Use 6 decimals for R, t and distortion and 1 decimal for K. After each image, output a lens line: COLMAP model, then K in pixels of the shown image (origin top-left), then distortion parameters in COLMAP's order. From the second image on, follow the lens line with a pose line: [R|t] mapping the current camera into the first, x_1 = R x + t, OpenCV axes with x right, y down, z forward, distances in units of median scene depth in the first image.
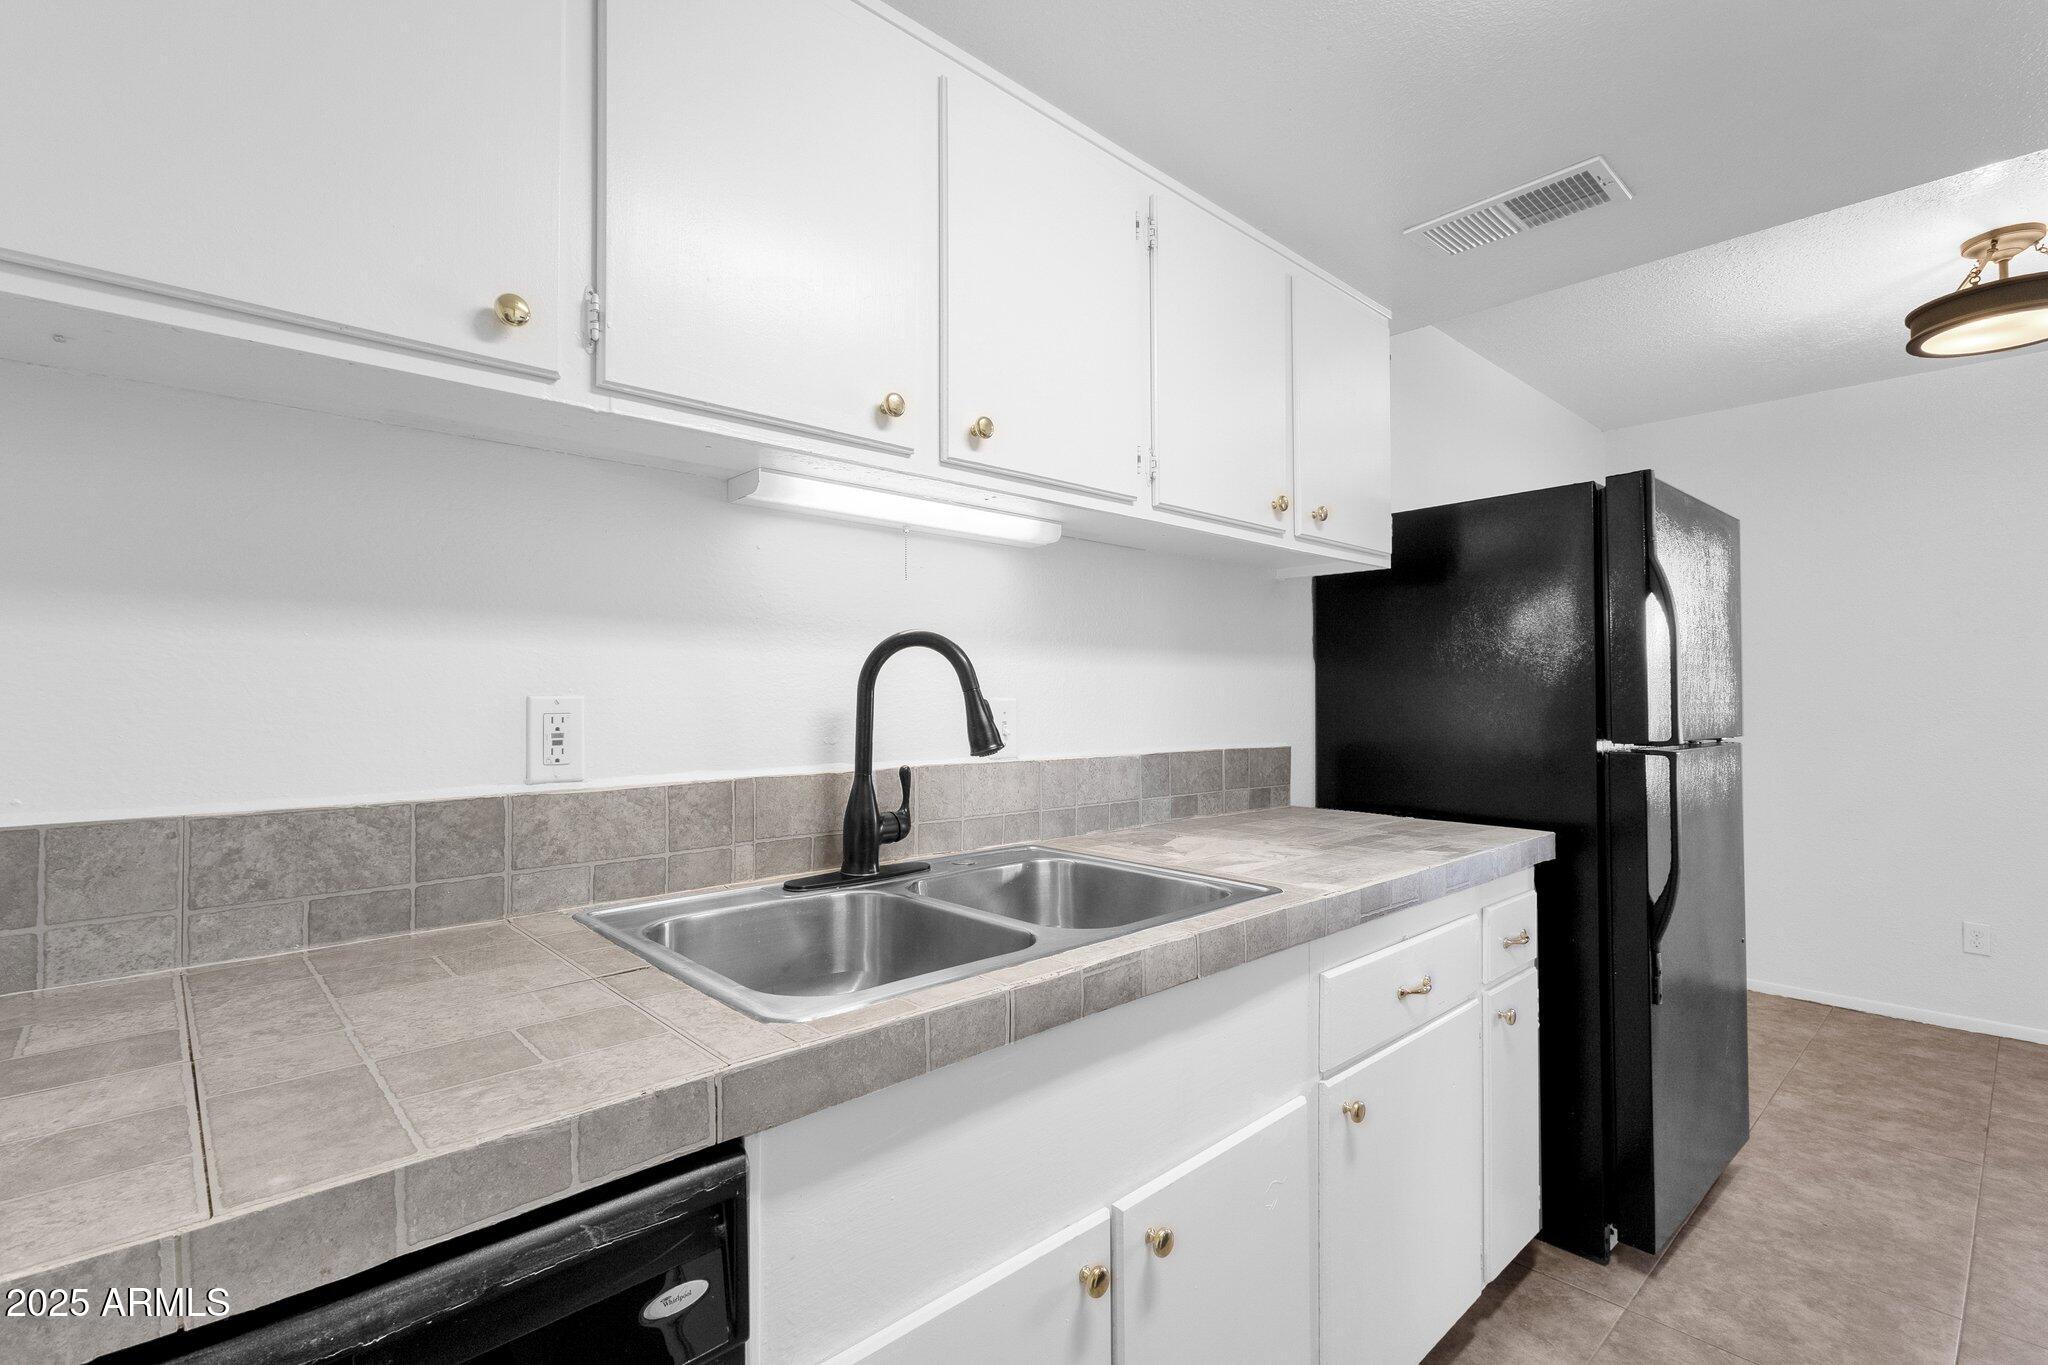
lens RADIAL K [[945.3, 0, 1023.8], [0, 945.3, 670.9], [0, 0, 1]] dist [0.008738, -0.000601]
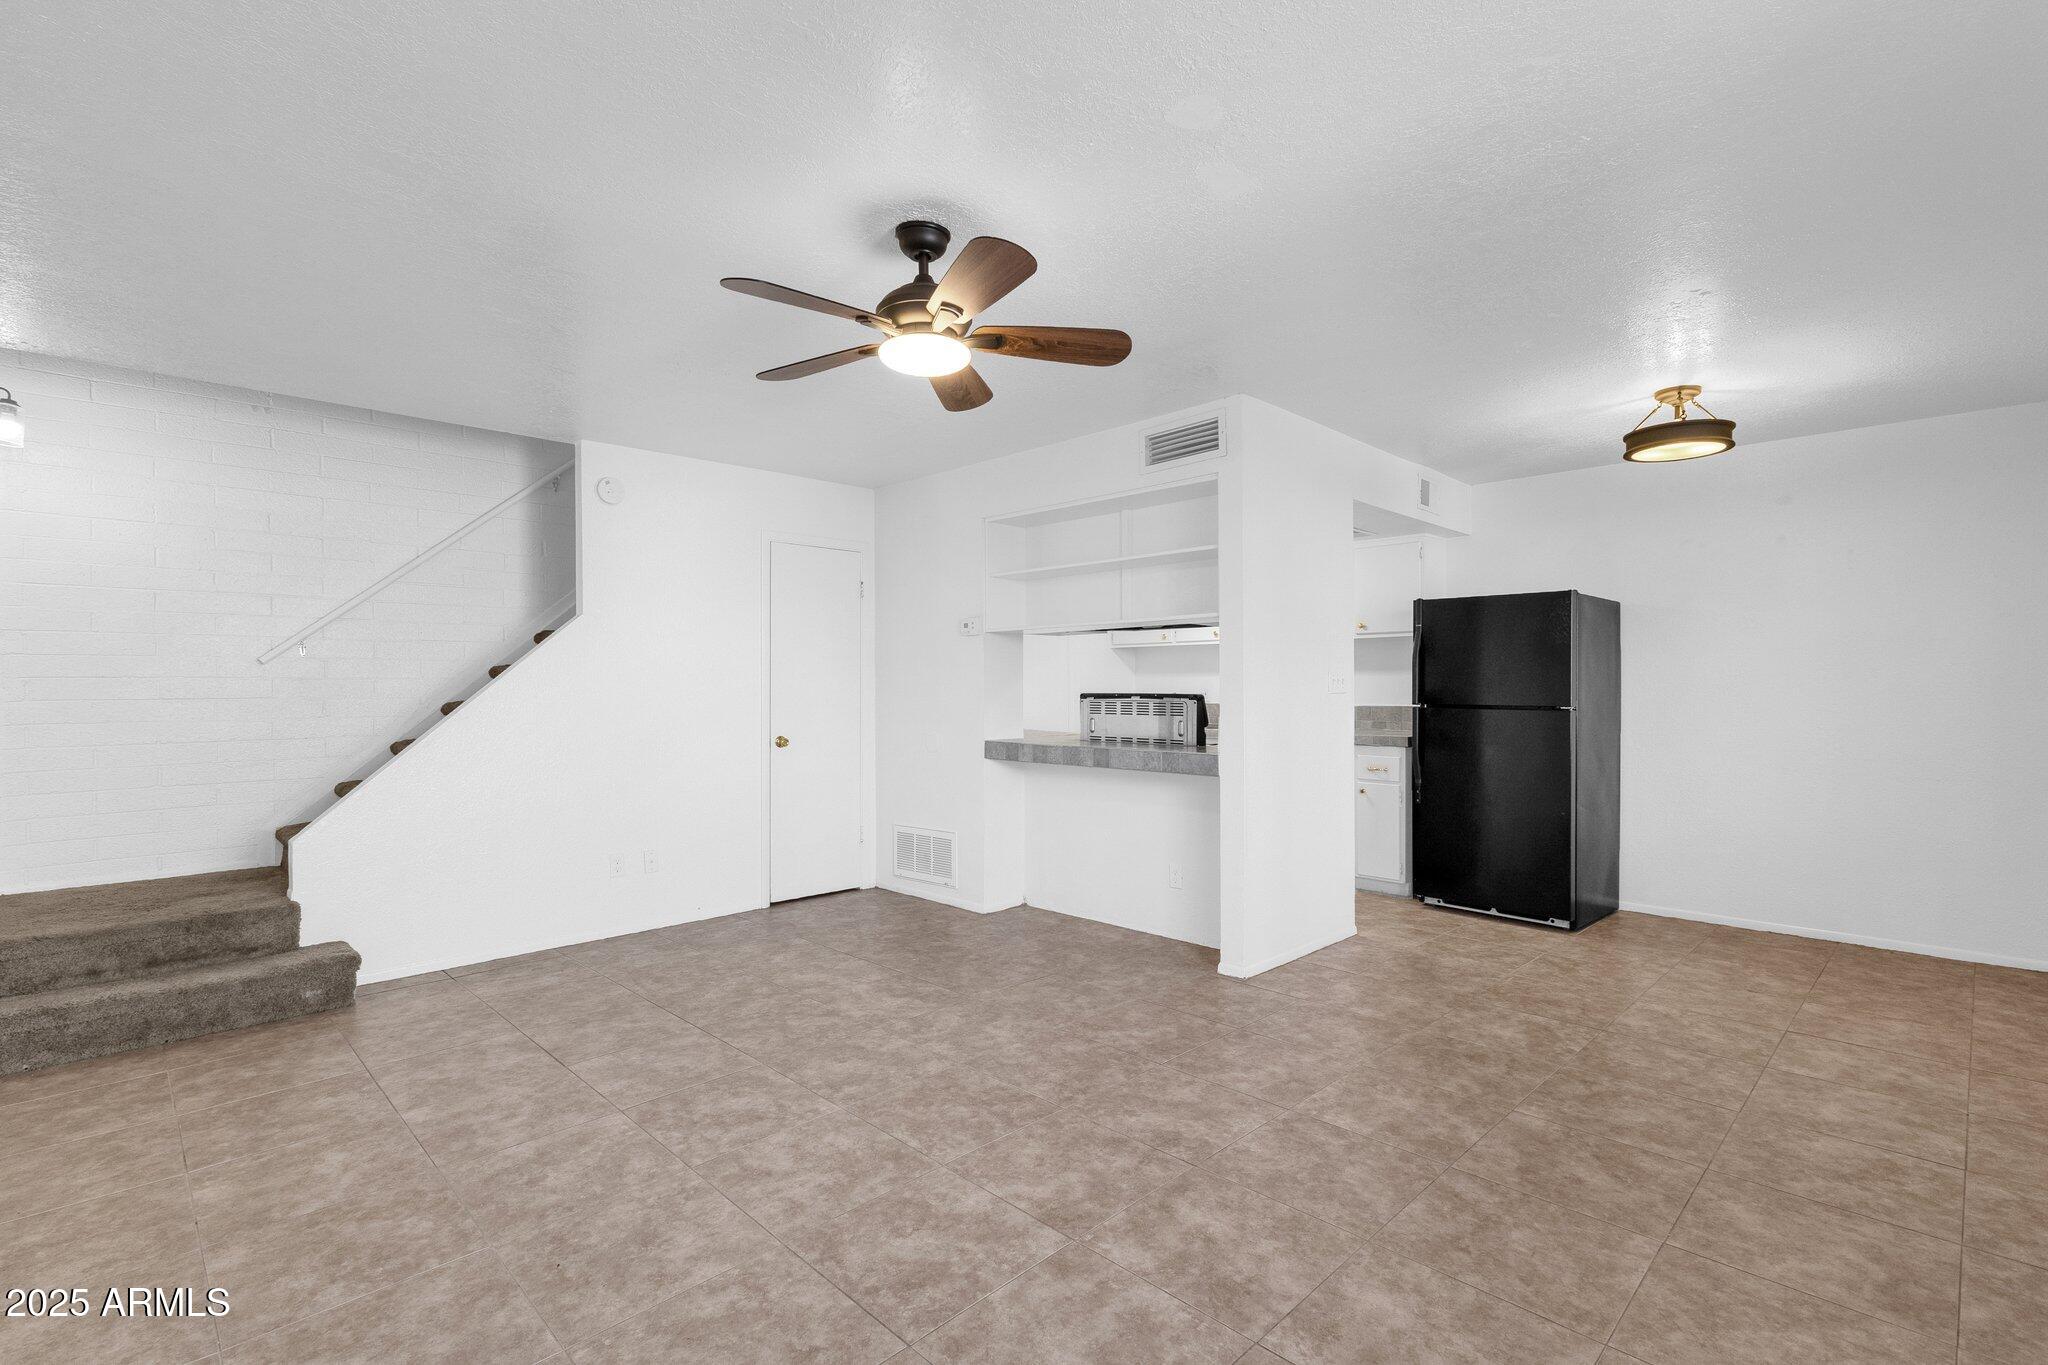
lens RADIAL K [[945.3, 0, 1031.2], [0, 945.3, 679.3], [0, 0, 1]] dist [0.008738, -0.000601]
pose [[0.029726, -0.010252, -0.999506, 2.443406], [0.025401, 0.999632, -0.009498, 0.004803], [0.999235, -0.025106, 0.029976, -0.100247]]
